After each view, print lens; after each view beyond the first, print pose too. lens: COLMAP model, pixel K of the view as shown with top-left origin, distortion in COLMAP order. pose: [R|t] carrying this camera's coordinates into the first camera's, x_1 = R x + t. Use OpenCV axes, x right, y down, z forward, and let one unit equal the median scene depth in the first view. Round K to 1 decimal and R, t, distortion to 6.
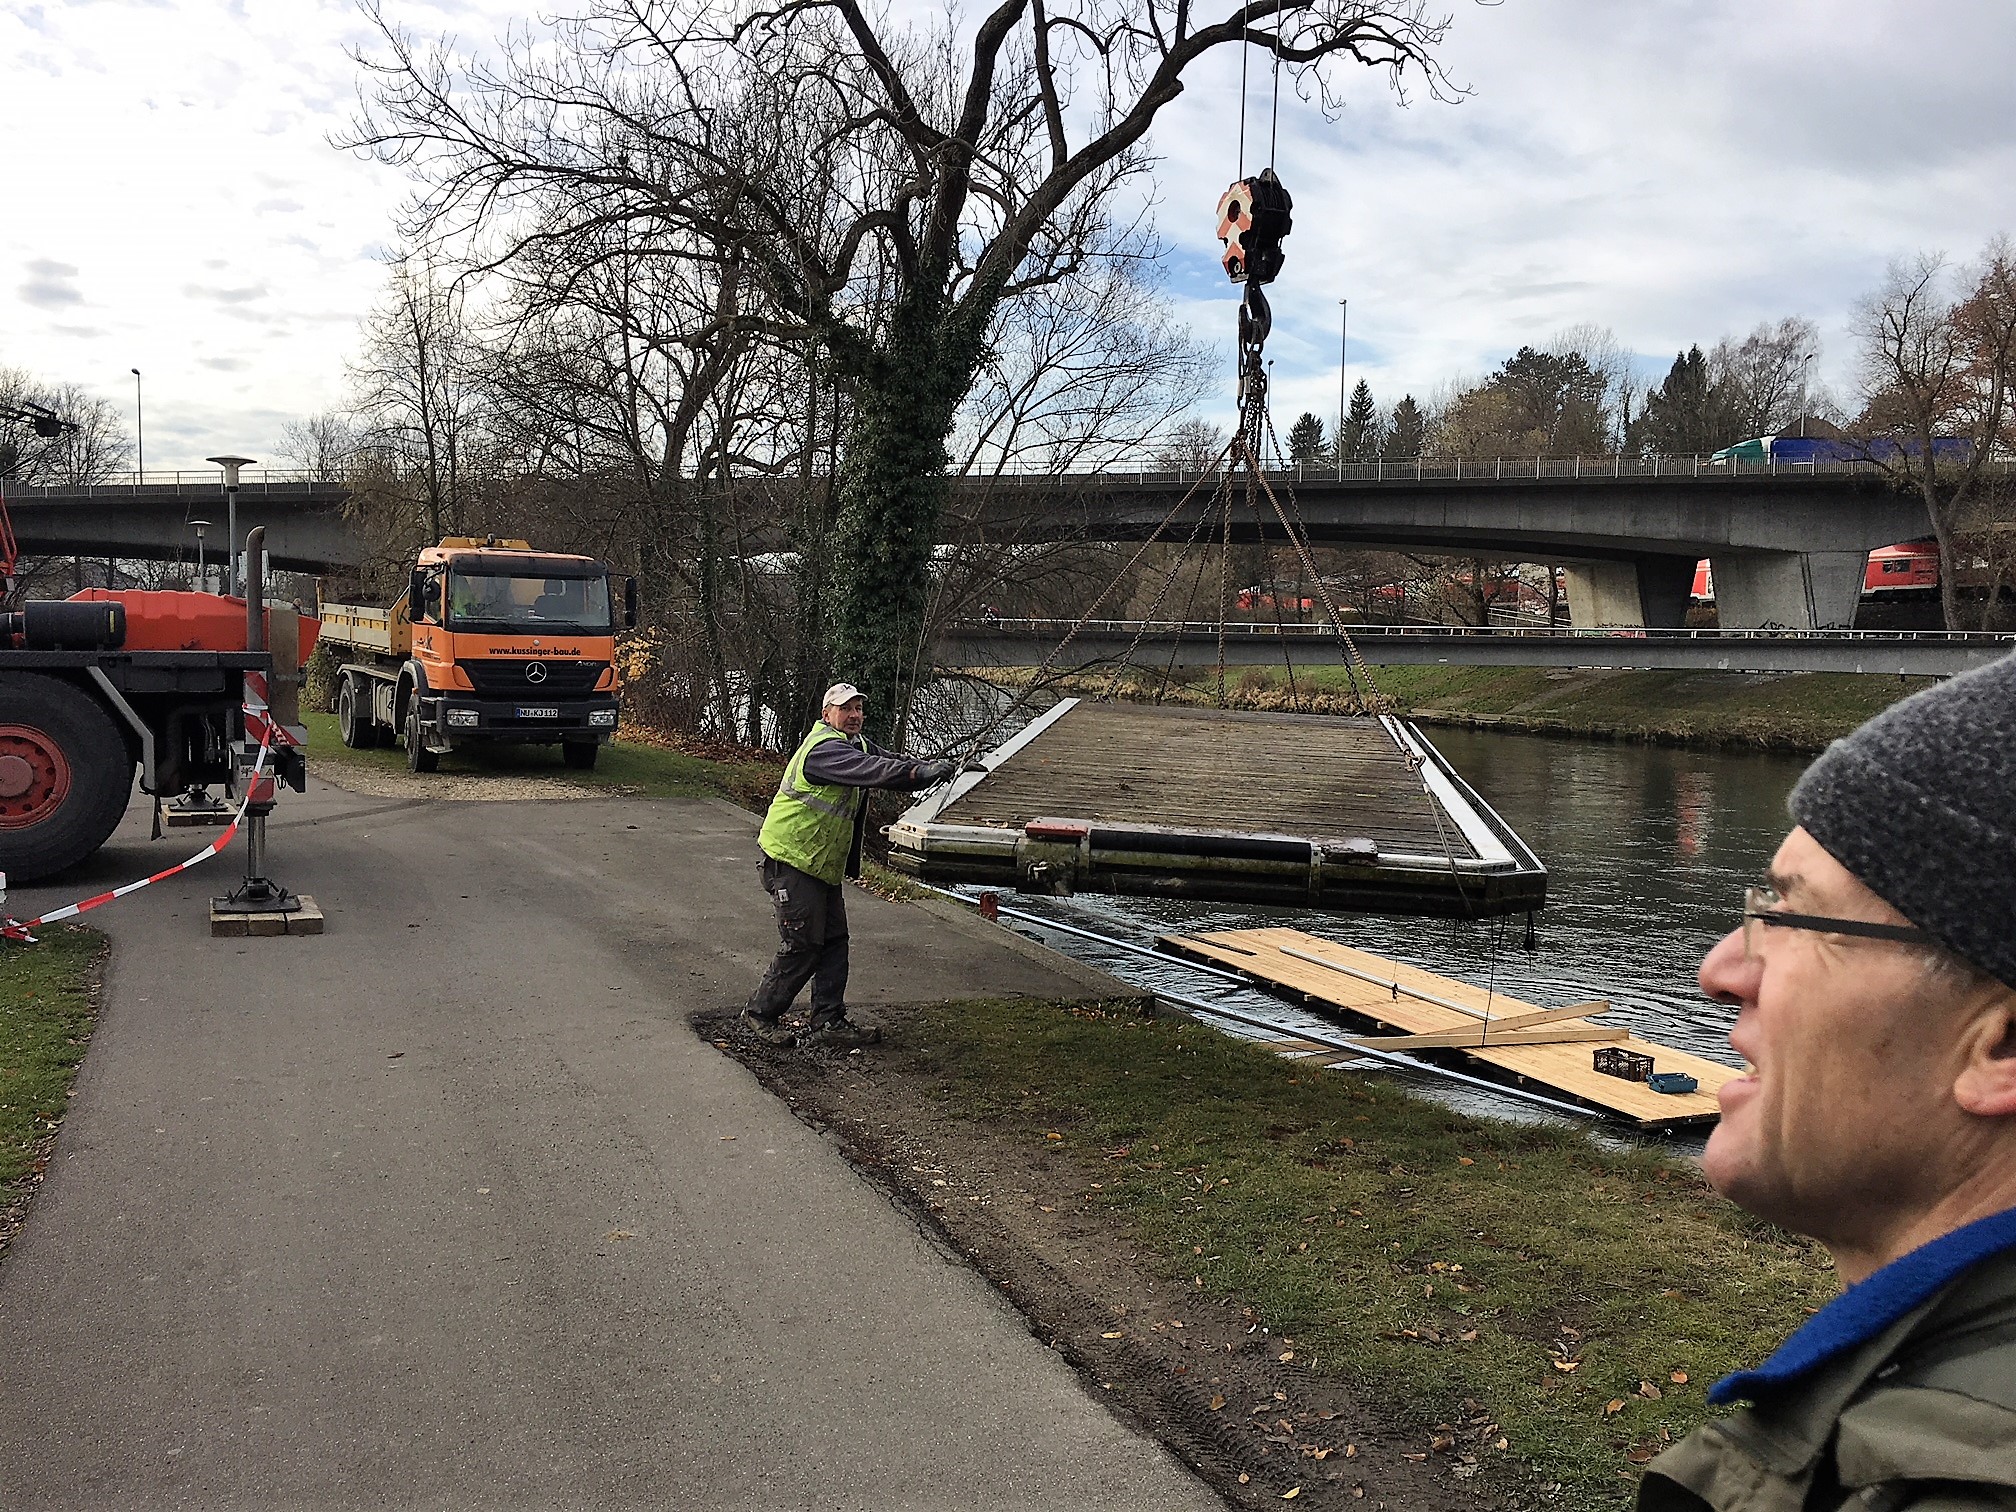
lens RADIAL K [[1695.7, 0, 1008.9], [0, 1695.7, 739.5], [0, 0, 1]] dist [0.080540, -0.099641]
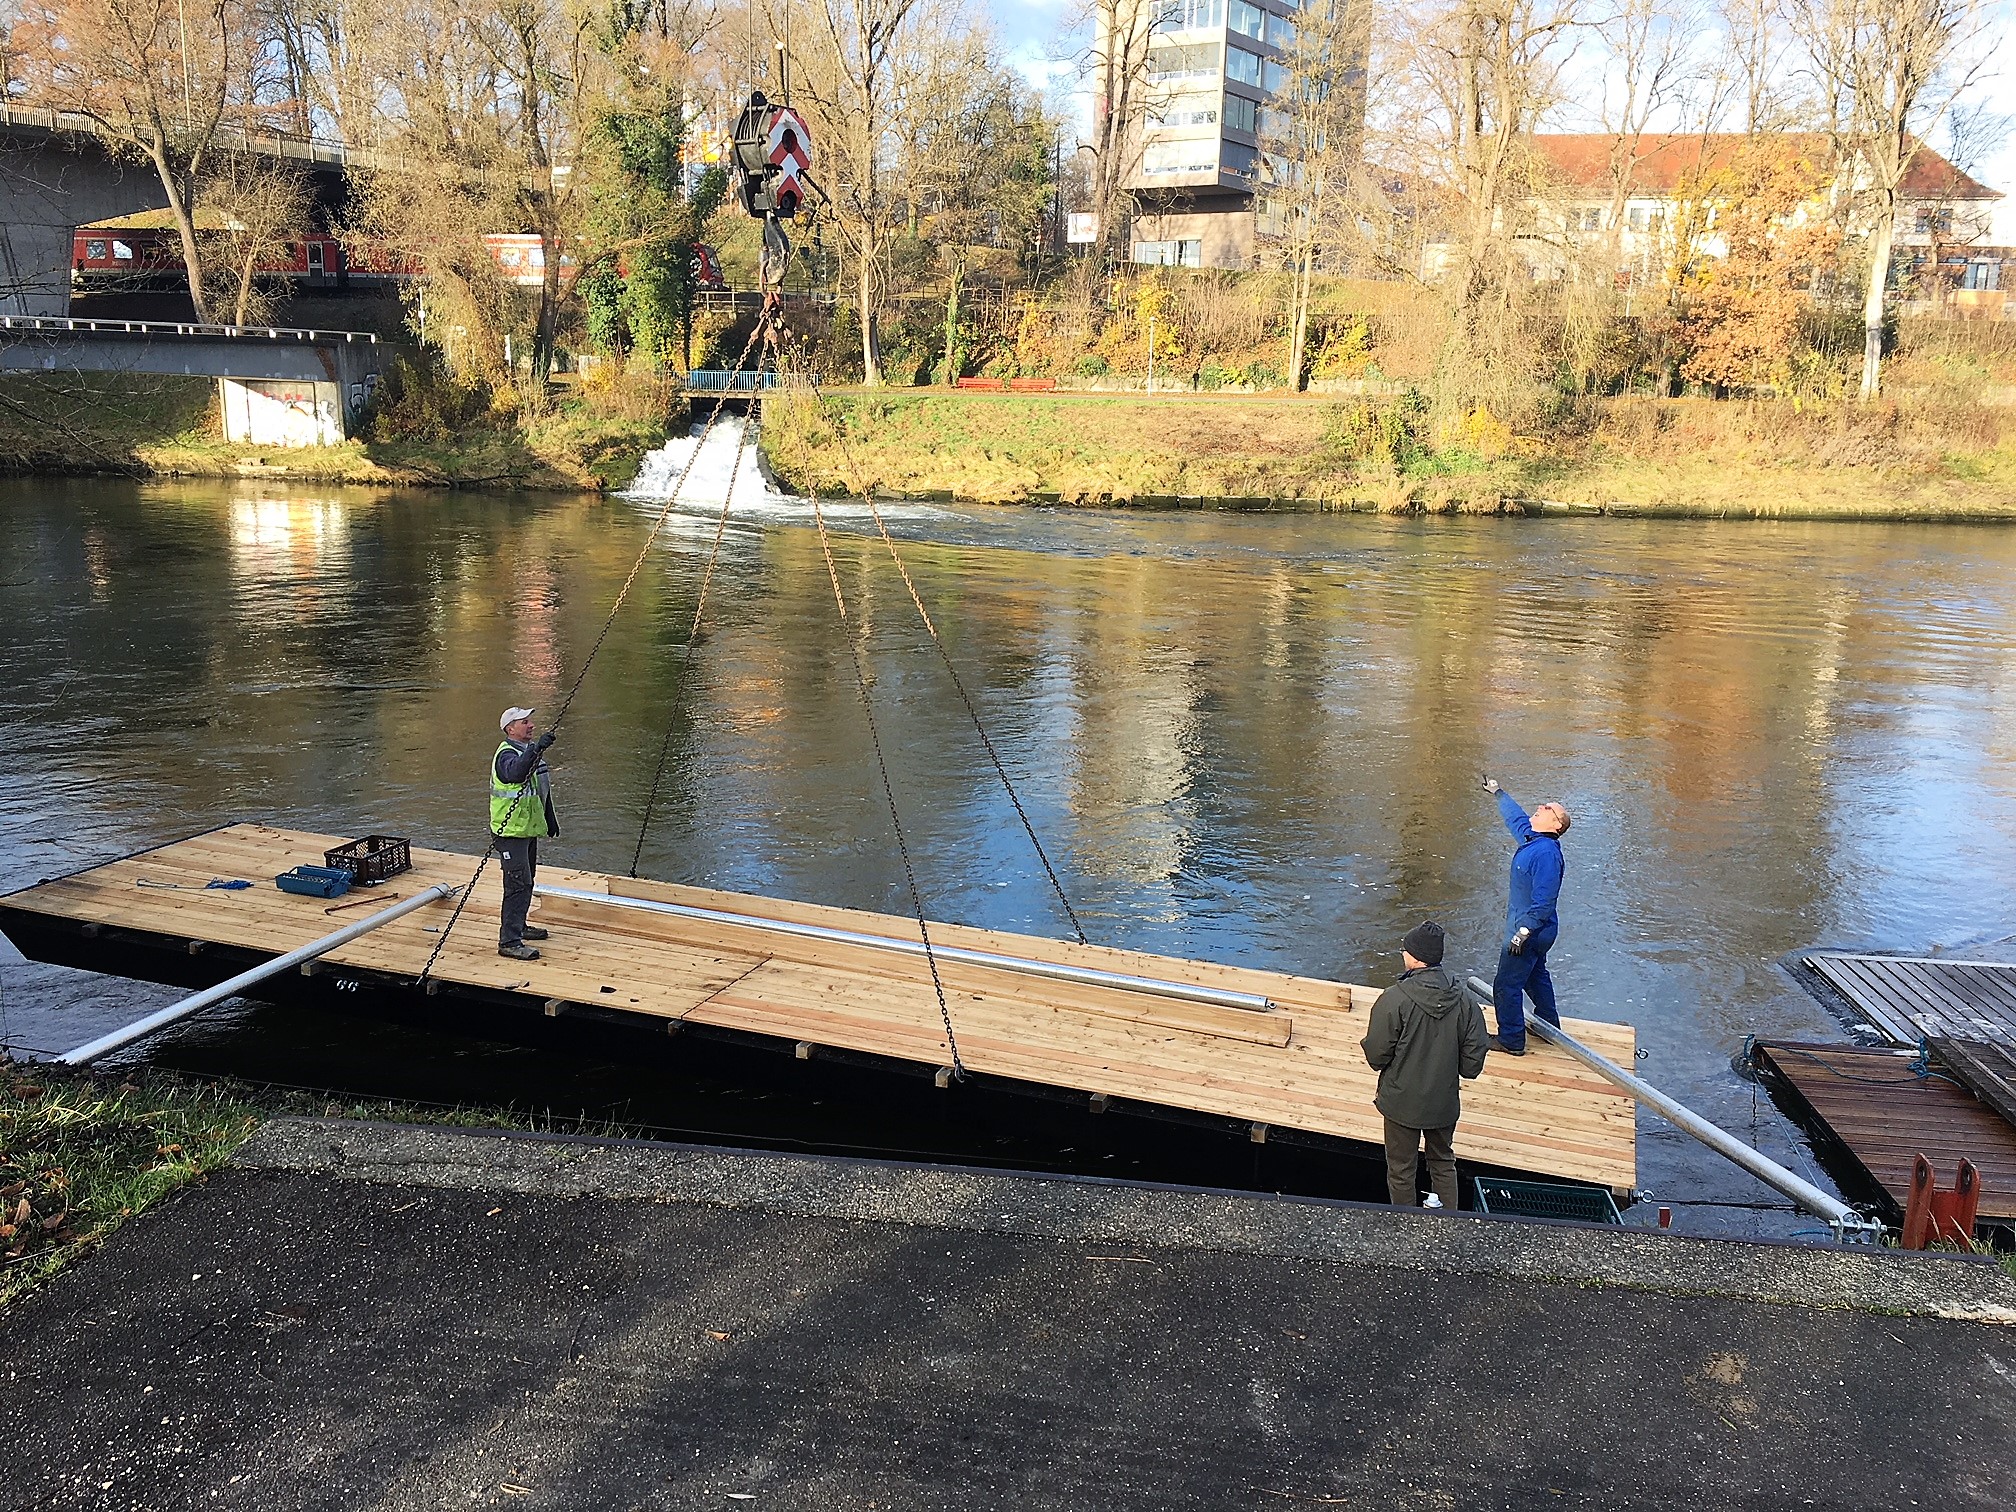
lens RADIAL K [[1695.7, 0, 1038.9], [0, 1695.7, 731.6], [0, 0, 1]] dist [0.080540, -0.099641]
pose [[0.480325, -0.179528, 0.858521, -0.180983], [0.032277, 0.981783, 0.187246, -0.031436], [-0.876497, -0.062228, 0.477369, 0.610772]]
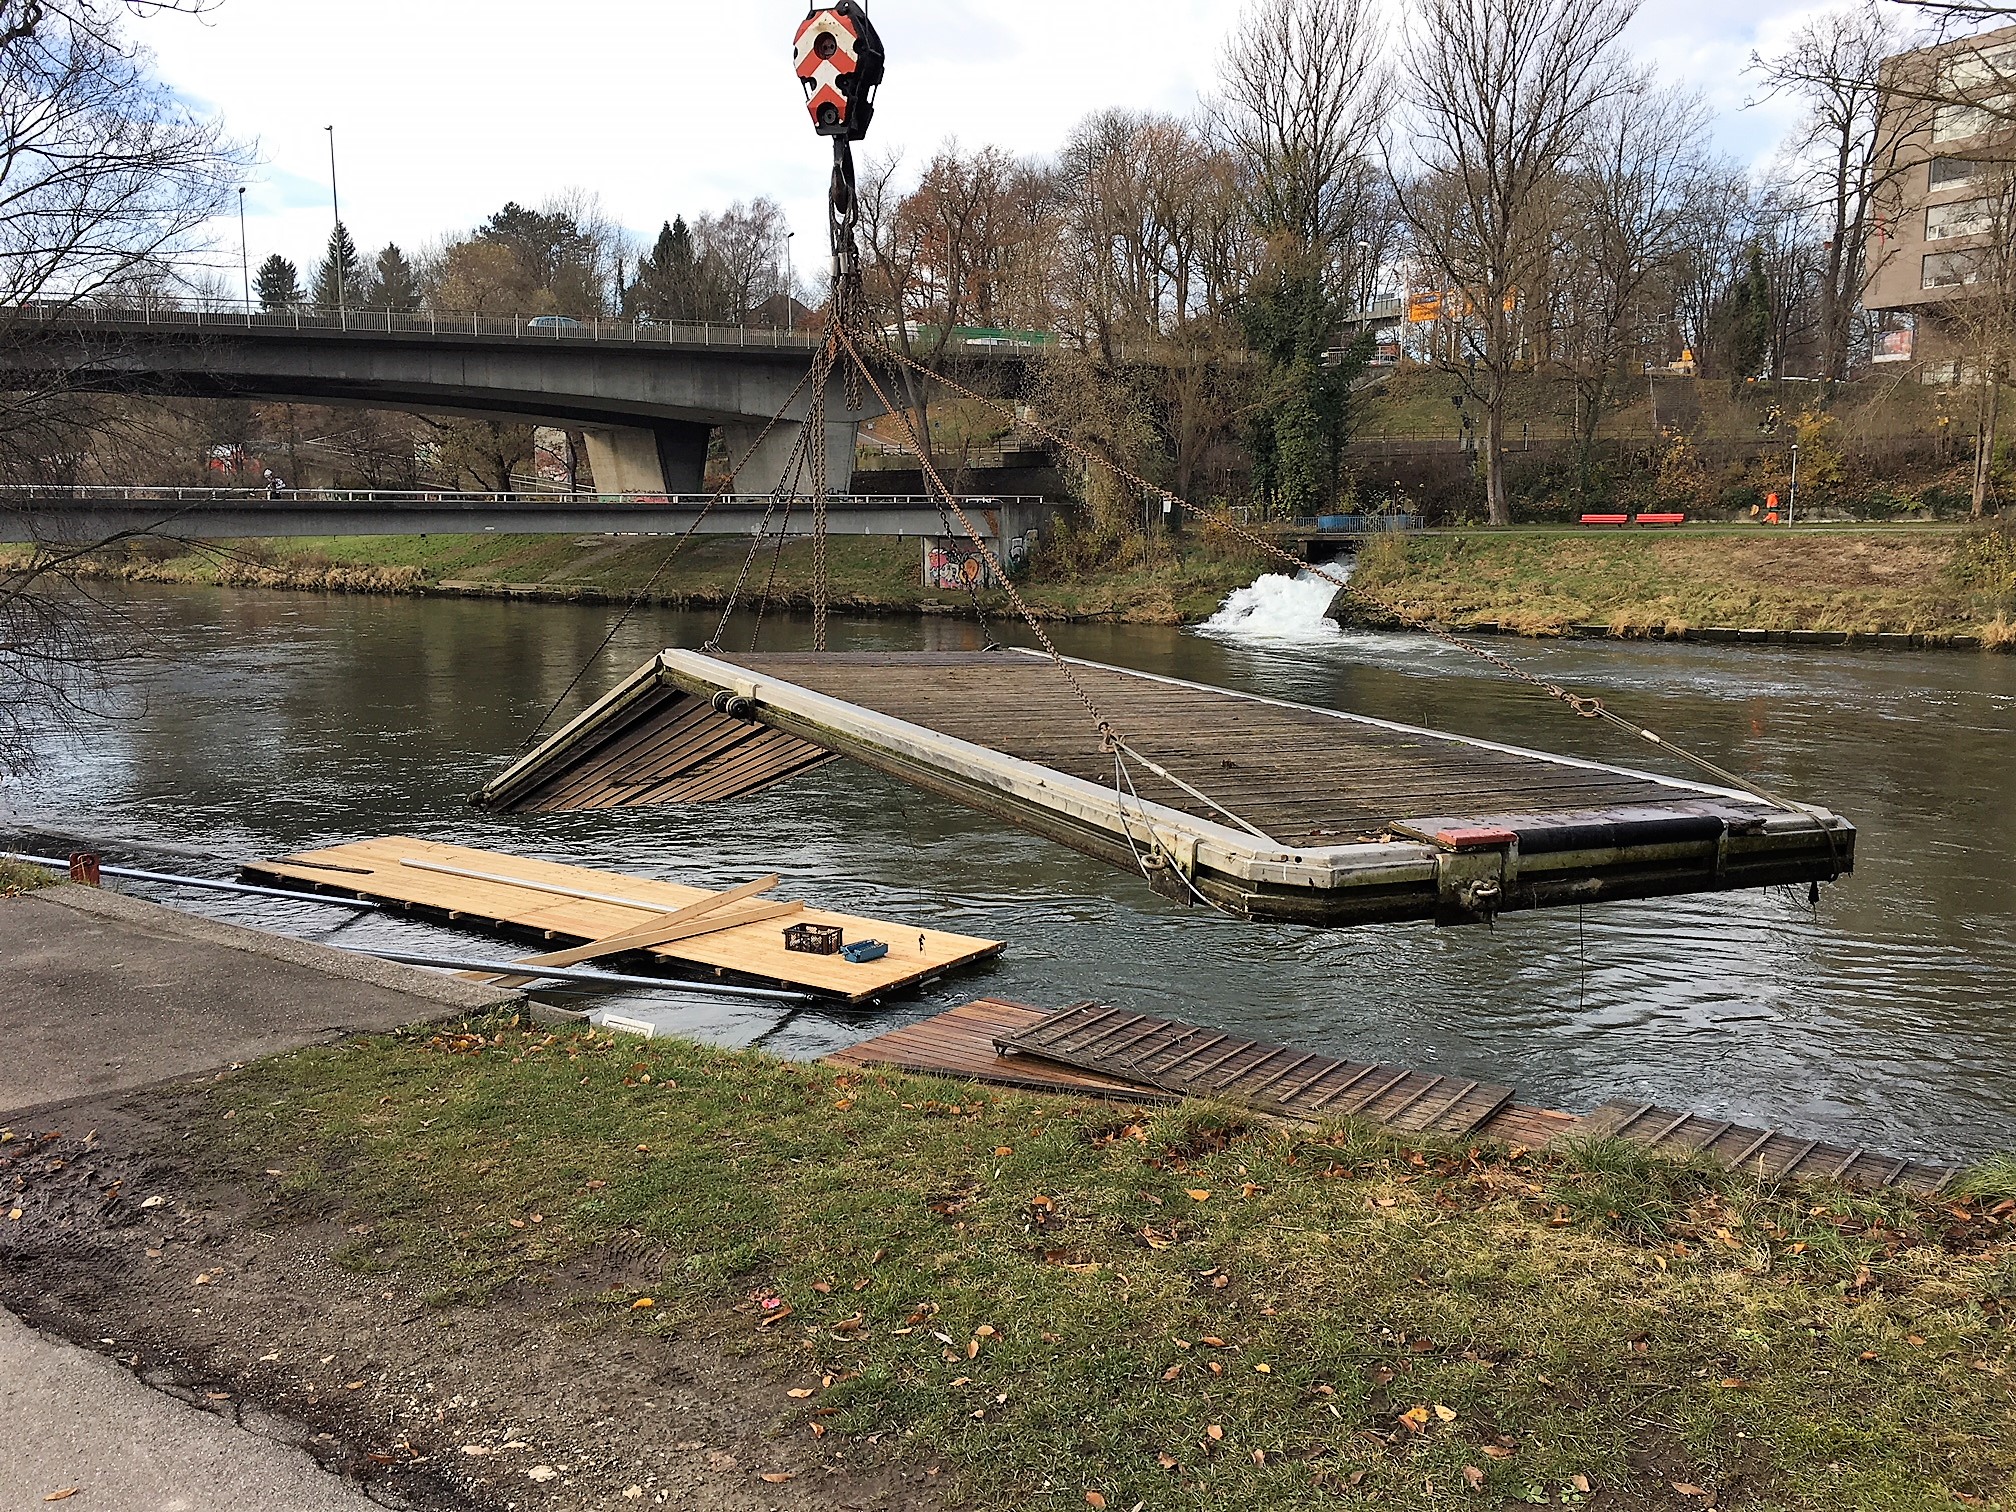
lens RADIAL K [[1695.7, 0, 1014.1], [0, 1695.7, 741.2], [0, 0, 1]] dist [0.080540, -0.099641]
pose [[0.841516, -0.086642, 0.533238, -0.041083], [0.044861, 0.994854, 0.090851, -0.004622], [-0.538366, -0.052531, 0.841072, 0.099298]]
